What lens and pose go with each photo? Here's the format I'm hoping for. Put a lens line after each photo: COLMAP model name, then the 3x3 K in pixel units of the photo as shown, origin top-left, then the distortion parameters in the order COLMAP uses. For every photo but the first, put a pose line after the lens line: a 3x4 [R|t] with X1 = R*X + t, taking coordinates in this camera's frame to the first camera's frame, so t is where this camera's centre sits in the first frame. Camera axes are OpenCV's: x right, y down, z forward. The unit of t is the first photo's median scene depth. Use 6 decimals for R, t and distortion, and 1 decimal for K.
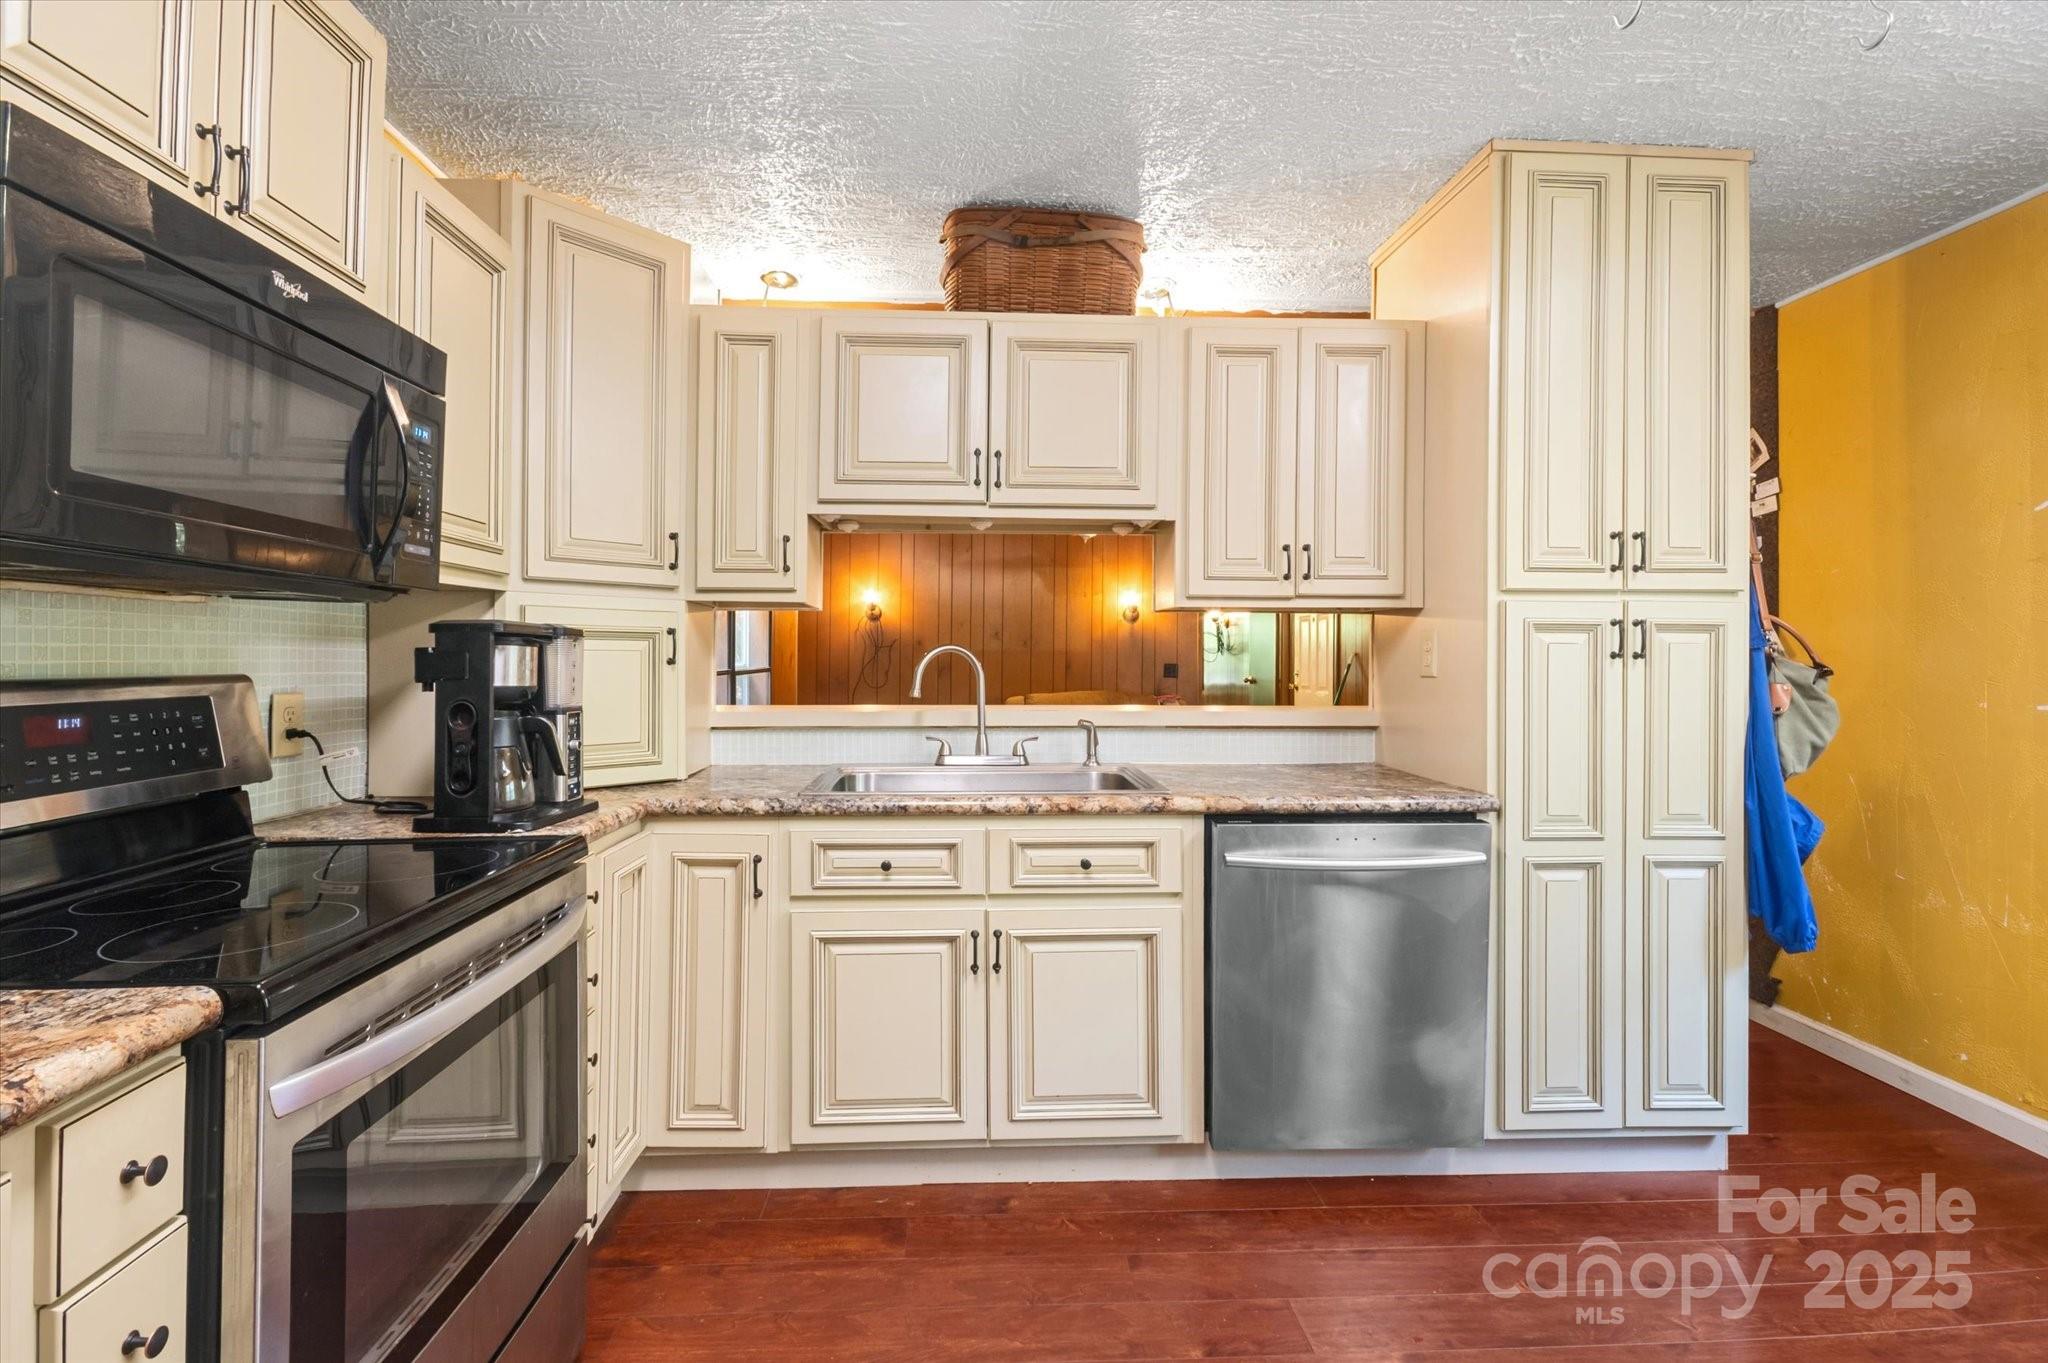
lens RADIAL K [[906.5, 0, 1017.4], [0, 906.5, 663.5], [0, 0, 1]] dist [0.001429, -0.000992]
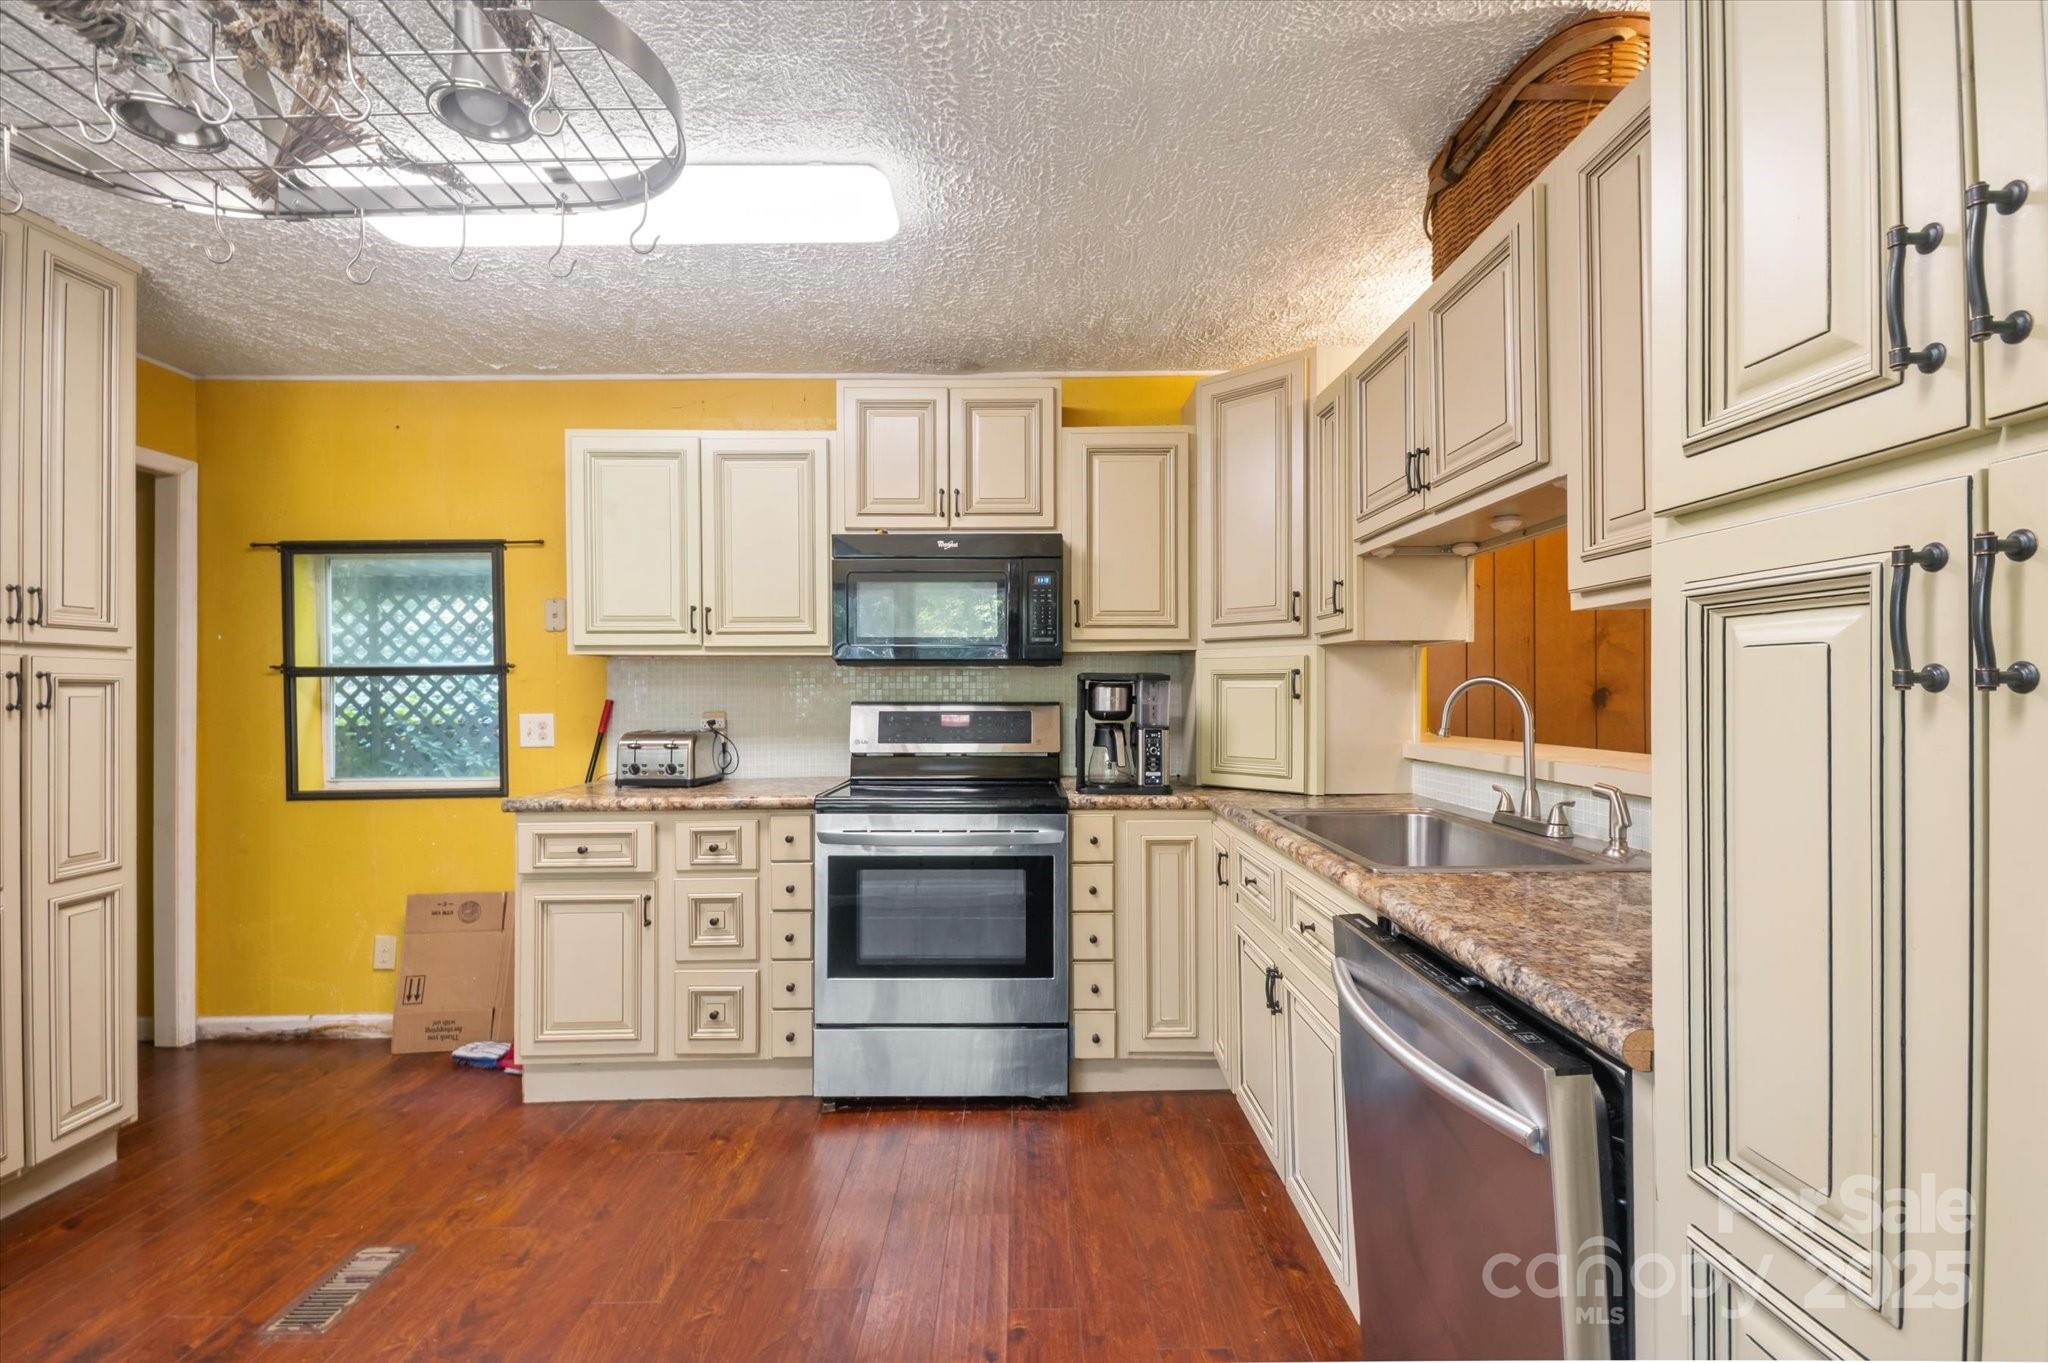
lens RADIAL K [[906.5, 0, 1023.5], [0, 906.5, 689.9], [0, 0, 1]] dist [0.001429, -0.000992]
pose [[-0.034939, -0.005307, -0.999375, 0.903115], [-0.001329, 0.999985, -0.005264, -0.003923], [0.999389, 0.001144, -0.034946, 0.709647]]
